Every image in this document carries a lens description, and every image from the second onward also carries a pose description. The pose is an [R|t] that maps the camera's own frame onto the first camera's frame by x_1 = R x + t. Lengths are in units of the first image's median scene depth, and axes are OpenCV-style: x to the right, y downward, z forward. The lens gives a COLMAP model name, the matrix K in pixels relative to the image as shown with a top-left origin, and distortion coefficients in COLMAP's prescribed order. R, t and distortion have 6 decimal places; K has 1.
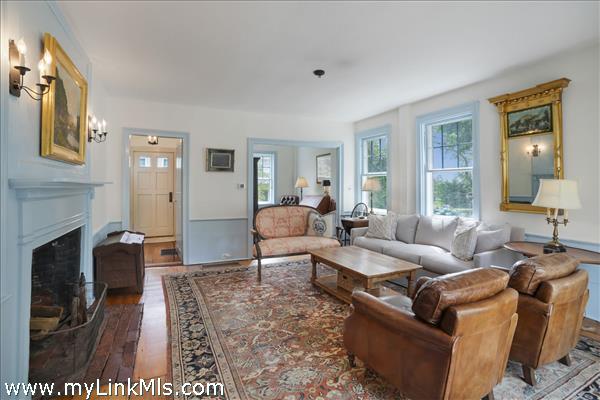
lens RADIAL K [[285.7, 0, 315.3], [0, 285.7, 185.1], [0, 0, 1]] dist [-0.032580, 0.000057]
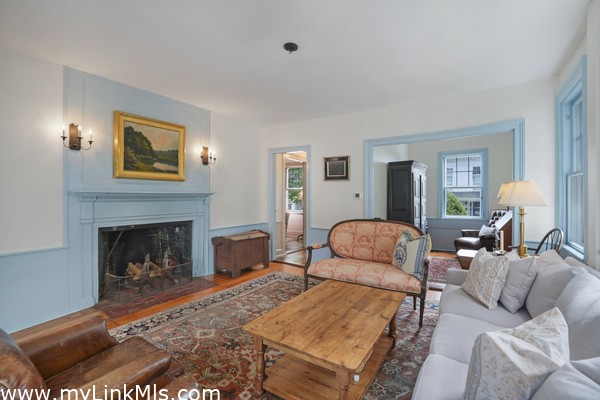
lens RADIAL K [[285.7, 0, 300.6], [0, 285.7, 196.6], [0, 0, 1]] dist [-0.032580, 0.000057]
pose [[0.487158, 0.001021, -0.873313, 0.721048], [0.000094, 0.999999, 0.001222, 0.009238], [0.873314, -0.000677, 0.487158, 0.682965]]
